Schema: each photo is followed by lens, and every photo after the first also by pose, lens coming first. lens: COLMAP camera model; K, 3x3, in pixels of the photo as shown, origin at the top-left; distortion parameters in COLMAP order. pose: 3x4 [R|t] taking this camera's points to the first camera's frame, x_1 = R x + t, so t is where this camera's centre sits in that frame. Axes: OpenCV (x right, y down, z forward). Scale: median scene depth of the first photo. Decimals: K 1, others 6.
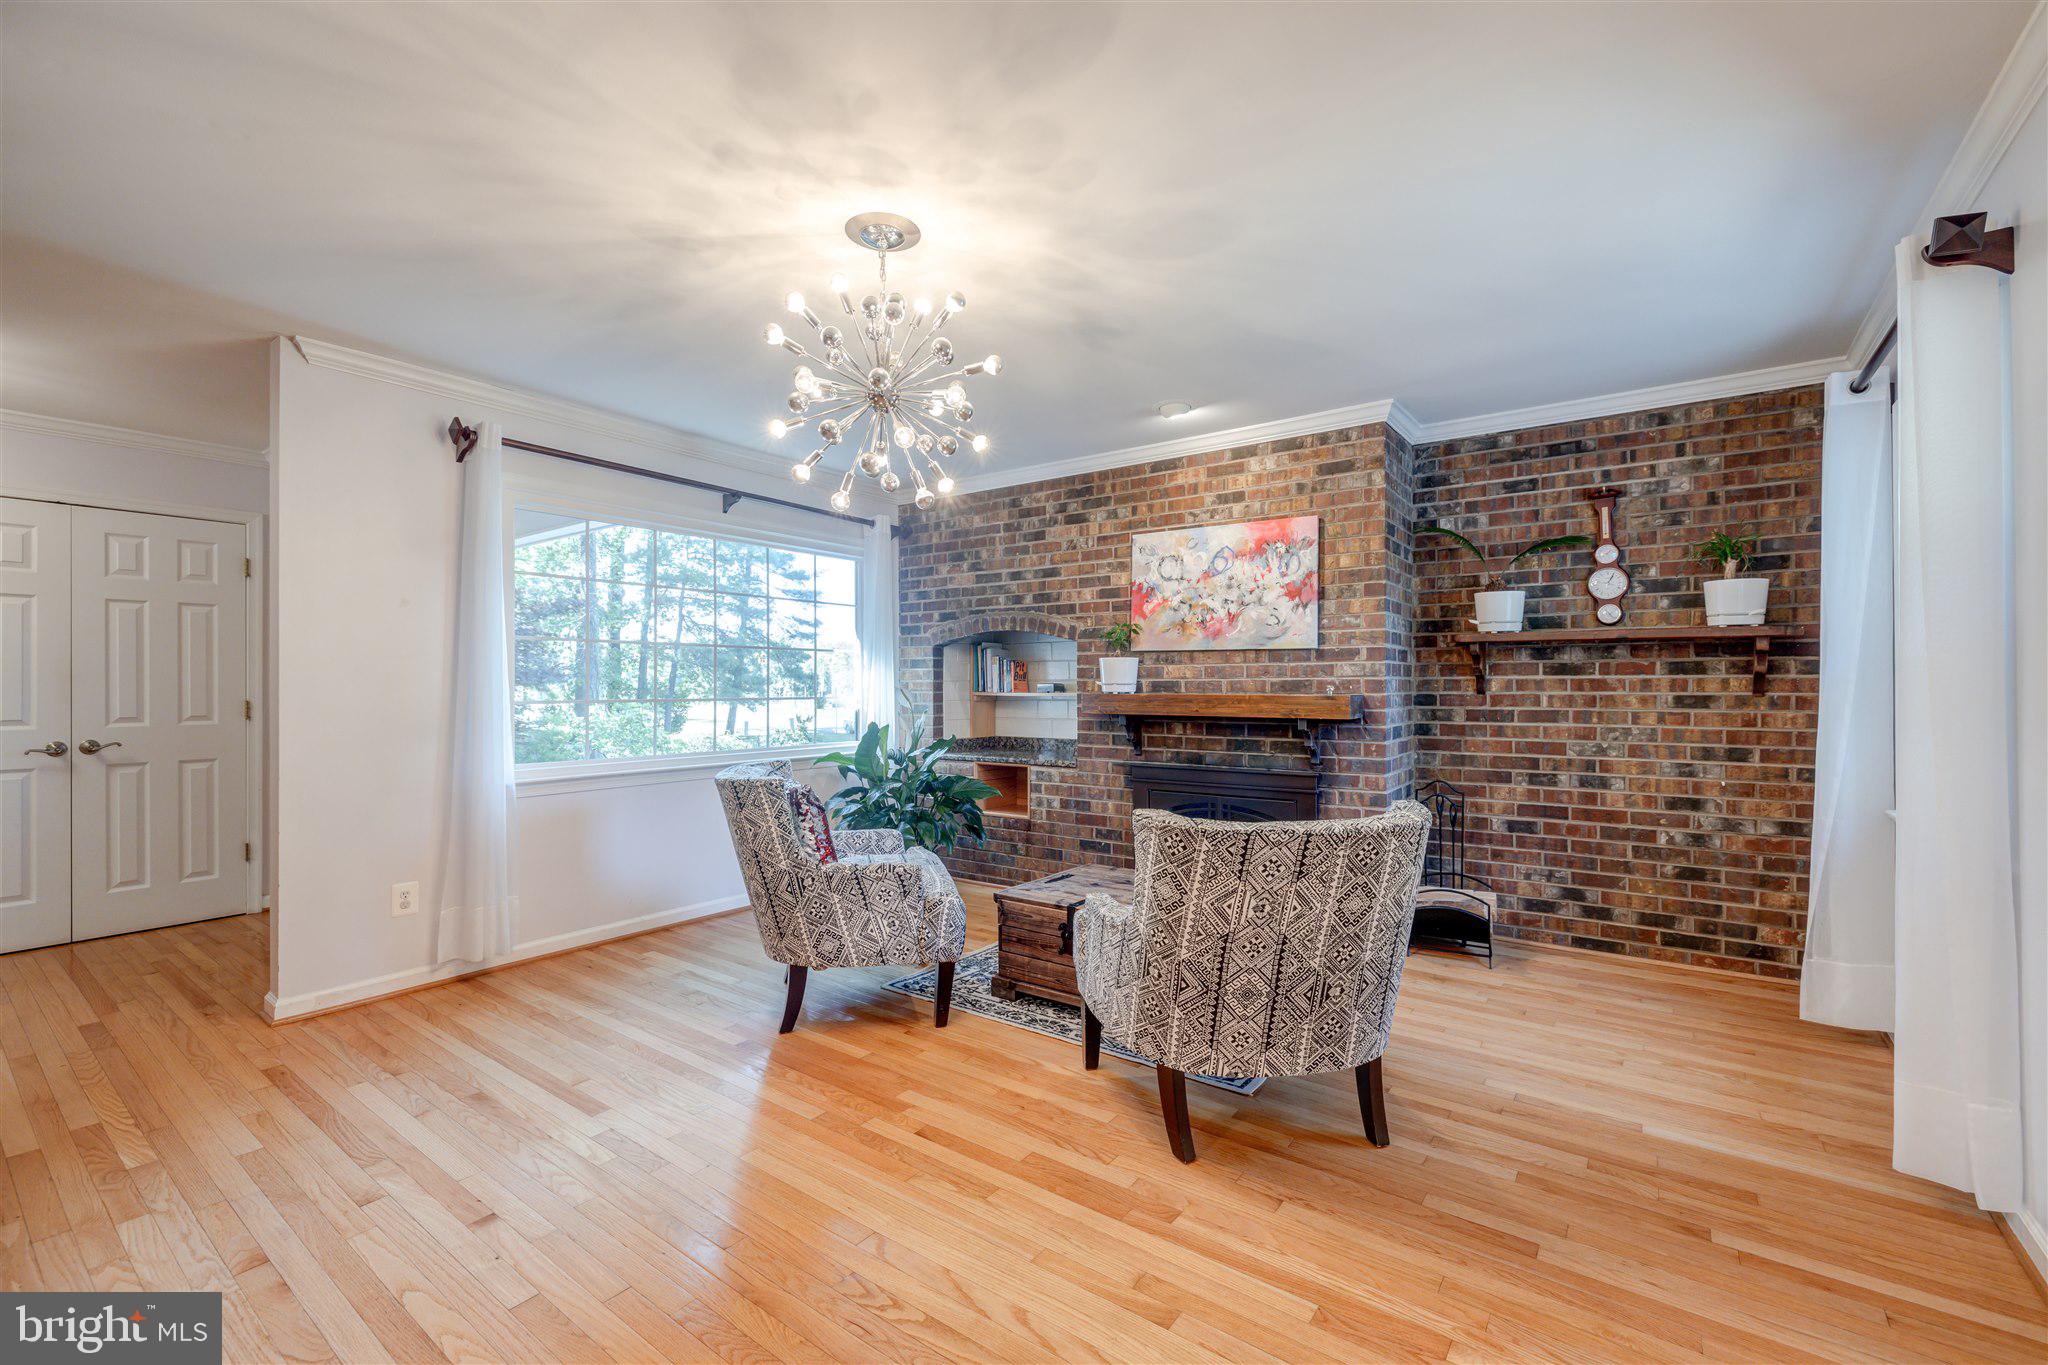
lens RADIAL K [[850.0, 0, 1033.3], [0, 850.0, 683.3], [0, 0, 1]] dist [-0.011759, 0.000020]
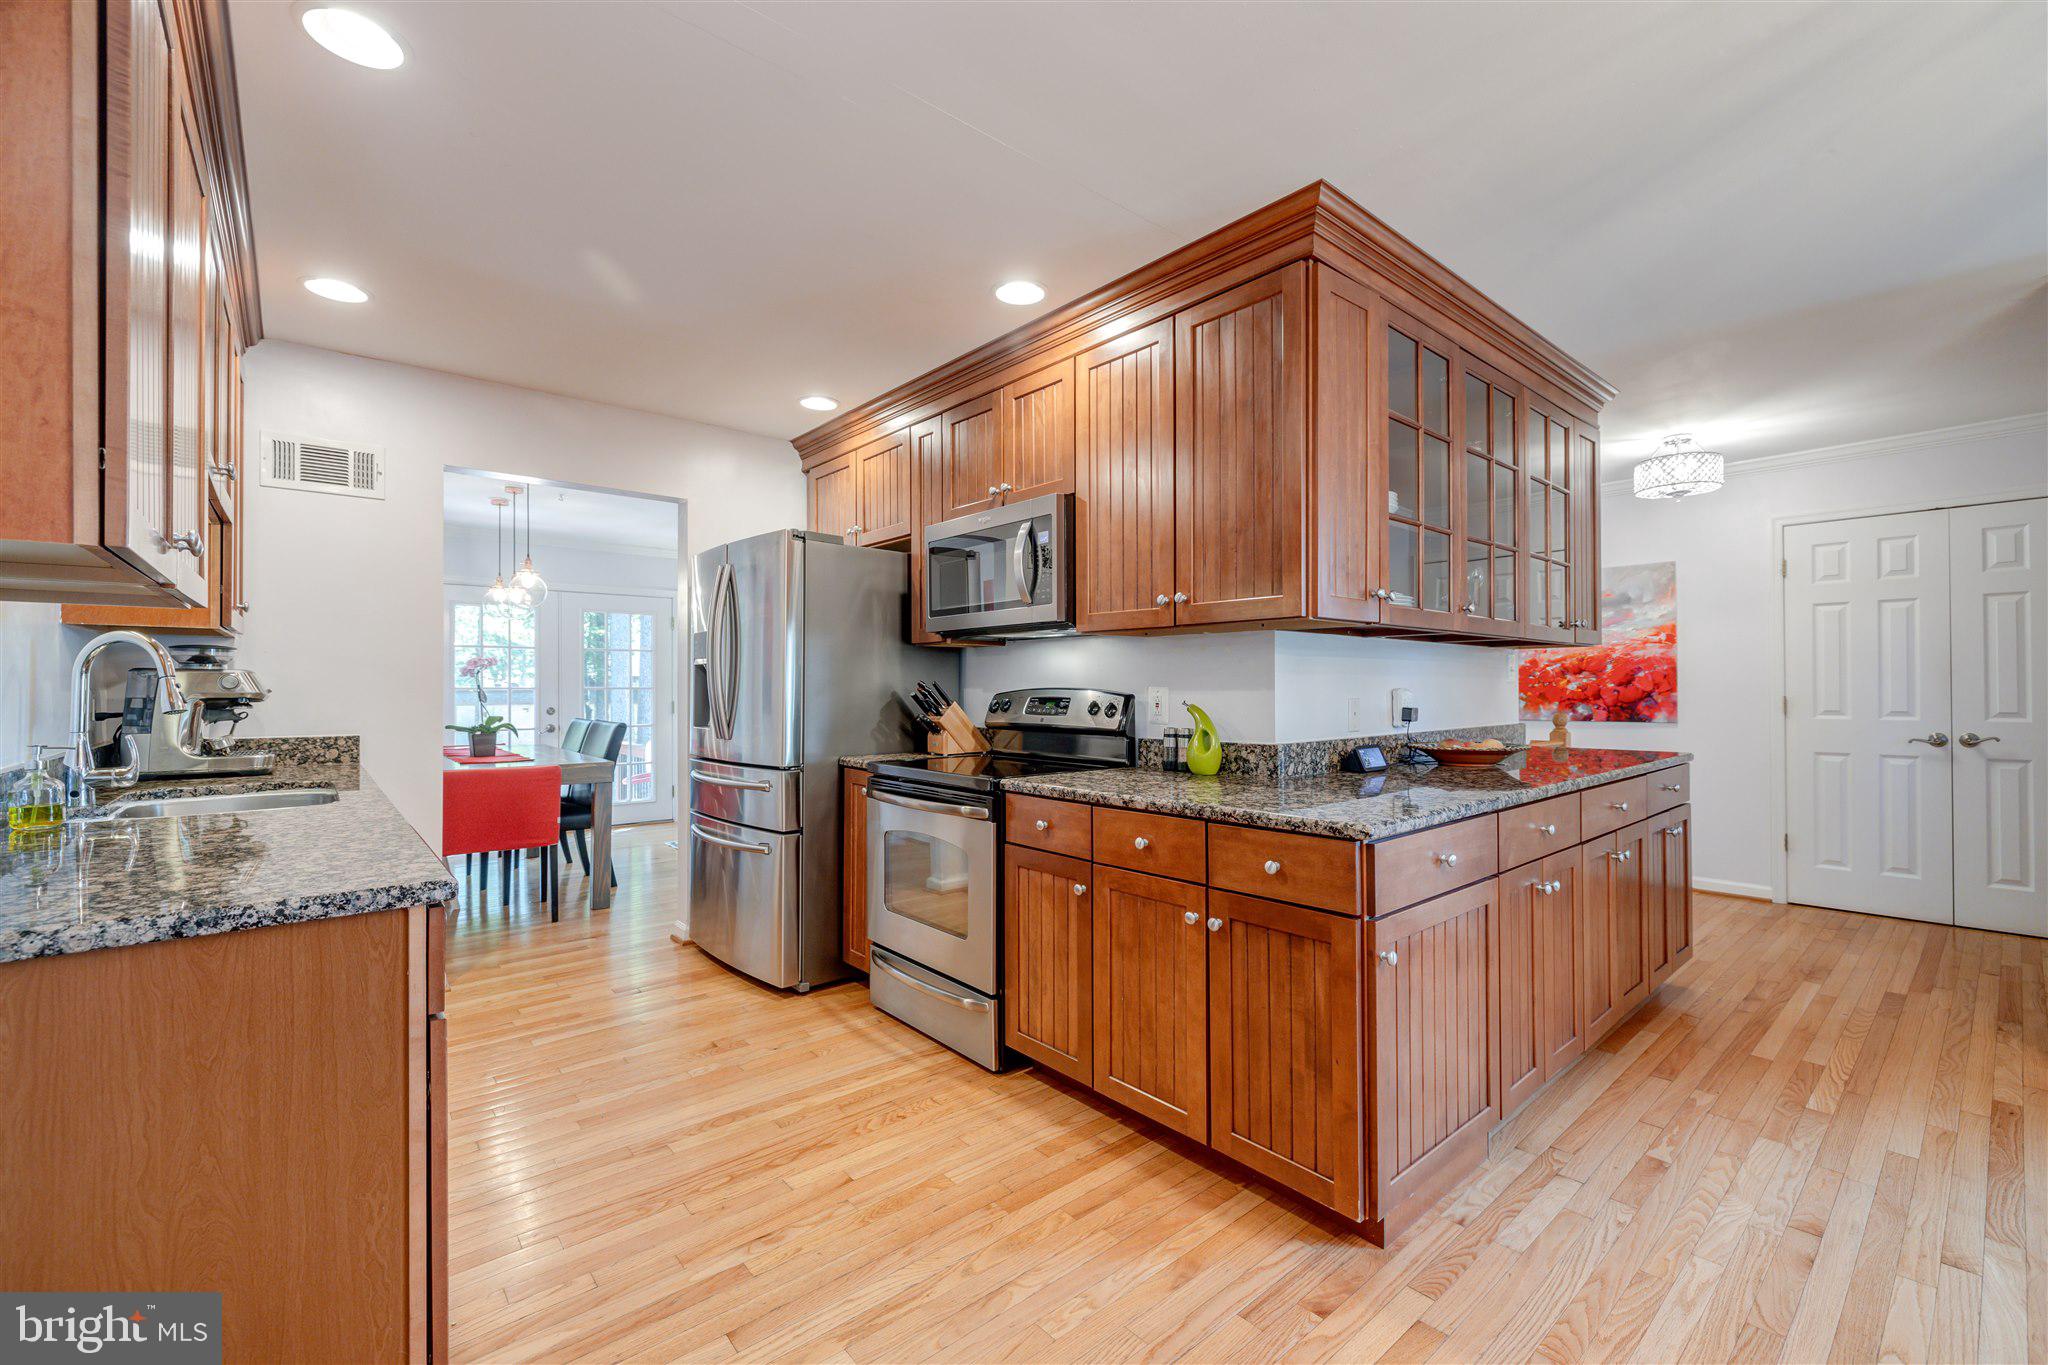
lens RADIAL K [[850.0, 0, 1033.3], [0, 850.0, 683.3], [0, 0, 1]] dist [-0.011759, 0.000020]
pose [[-0.236826, 0.000537, -0.971552, 0.145181], [0.007900, 0.999968, -0.001373, -0.001082], [0.971520, -0.008000, -0.236823, 0.134235]]
